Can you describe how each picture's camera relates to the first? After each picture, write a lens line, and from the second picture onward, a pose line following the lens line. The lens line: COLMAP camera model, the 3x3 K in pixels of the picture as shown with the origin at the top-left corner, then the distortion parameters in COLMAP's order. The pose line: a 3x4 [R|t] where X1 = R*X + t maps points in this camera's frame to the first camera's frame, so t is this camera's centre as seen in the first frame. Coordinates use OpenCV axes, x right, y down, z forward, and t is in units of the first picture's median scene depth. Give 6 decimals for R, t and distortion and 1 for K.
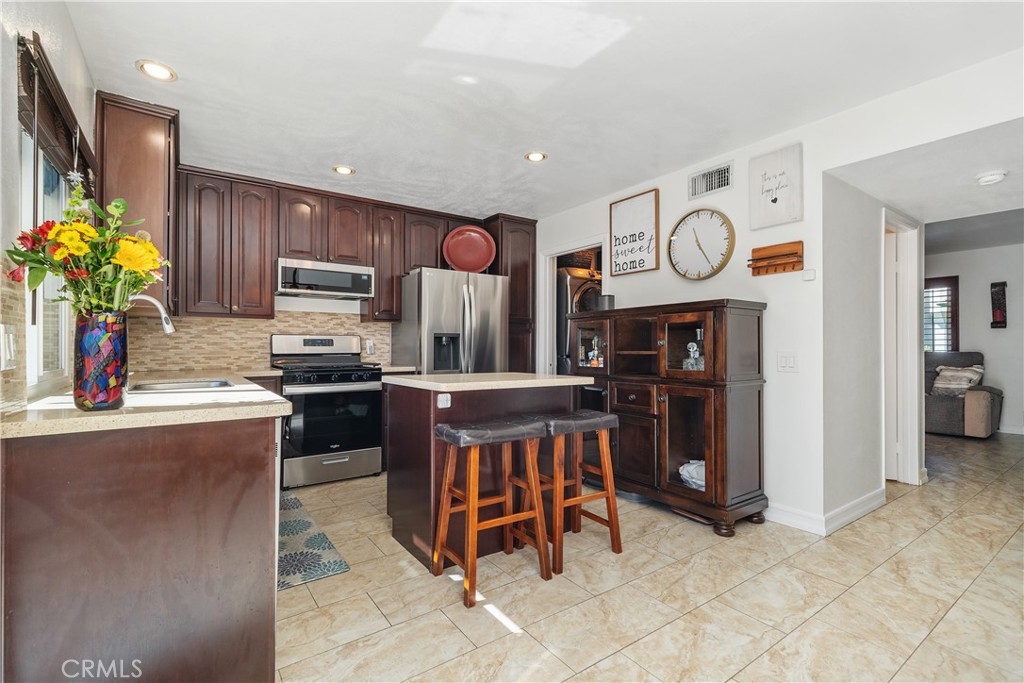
lens RADIAL K [[465.4, 0, 511.6], [0, 465.4, 343.0], [0, 0, 1]] dist [0.008095, -0.001972]
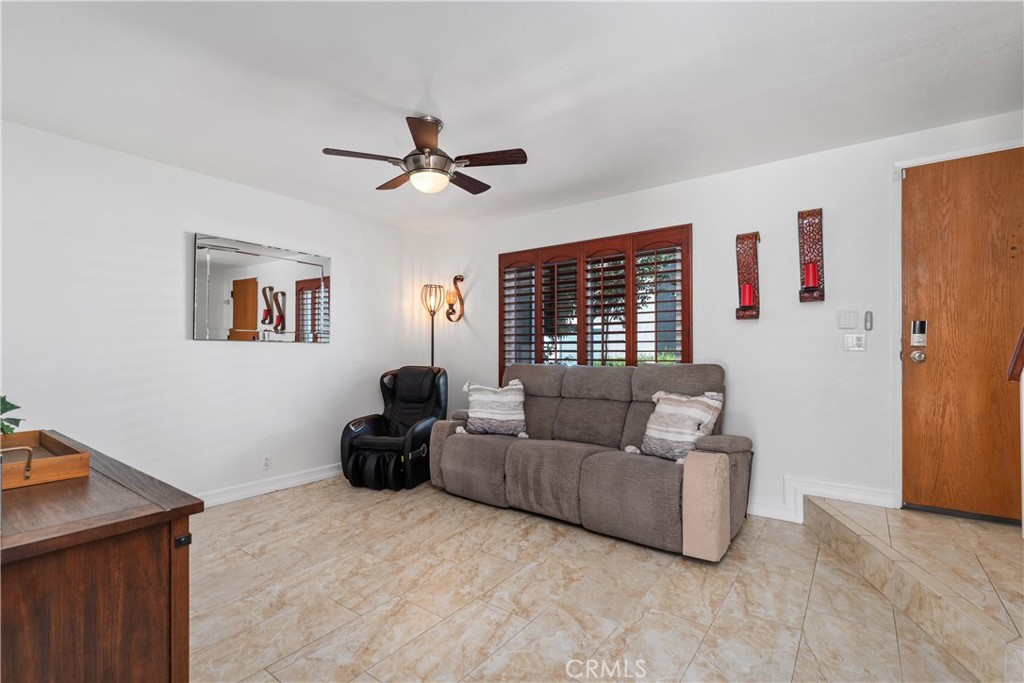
lens RADIAL K [[465.4, 0, 509.2], [0, 465.4, 346.9], [0, 0, 1]] dist [0.008095, -0.001972]
pose [[0.954254, 0.002963, 0.298982, 0.658709], [-0.003127, 0.999995, 0.000070, 0.000016], [-0.298980, -0.001002, 0.954259, 0.608533]]
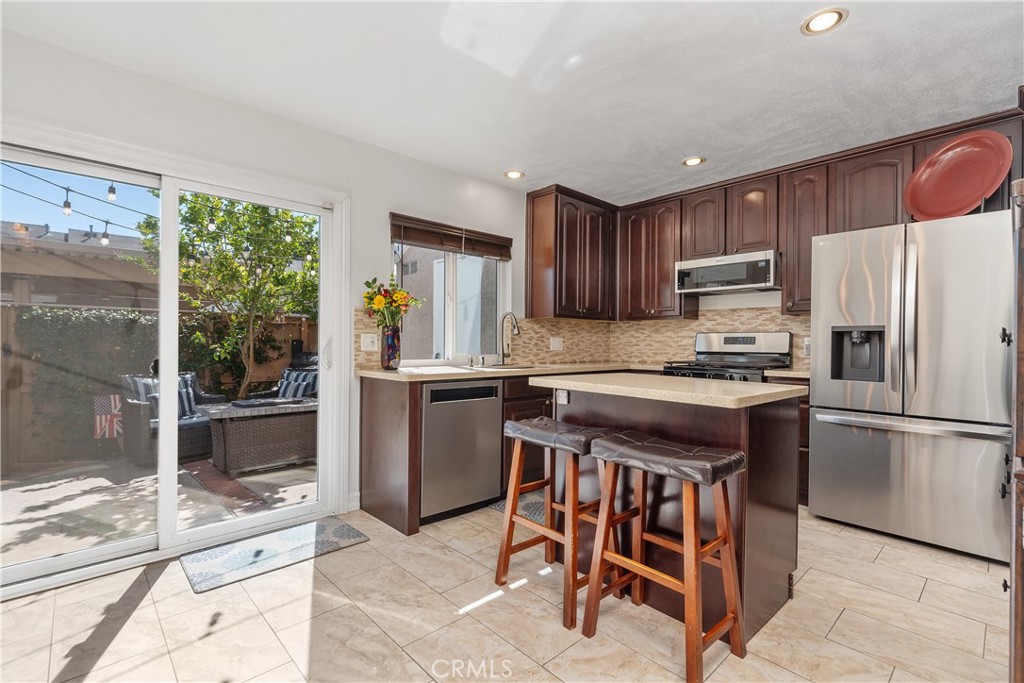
lens RADIAL K [[465.4, 0, 509.0], [0, 465.4, 346.9], [0, 0, 1]] dist [0.008095, -0.001972]
pose [[0.124369, 0.010141, -0.992184, 0.480411], [0.000180, 0.999948, 0.010243, 0.002278], [0.992236, -0.001452, 0.124361, 0.435835]]
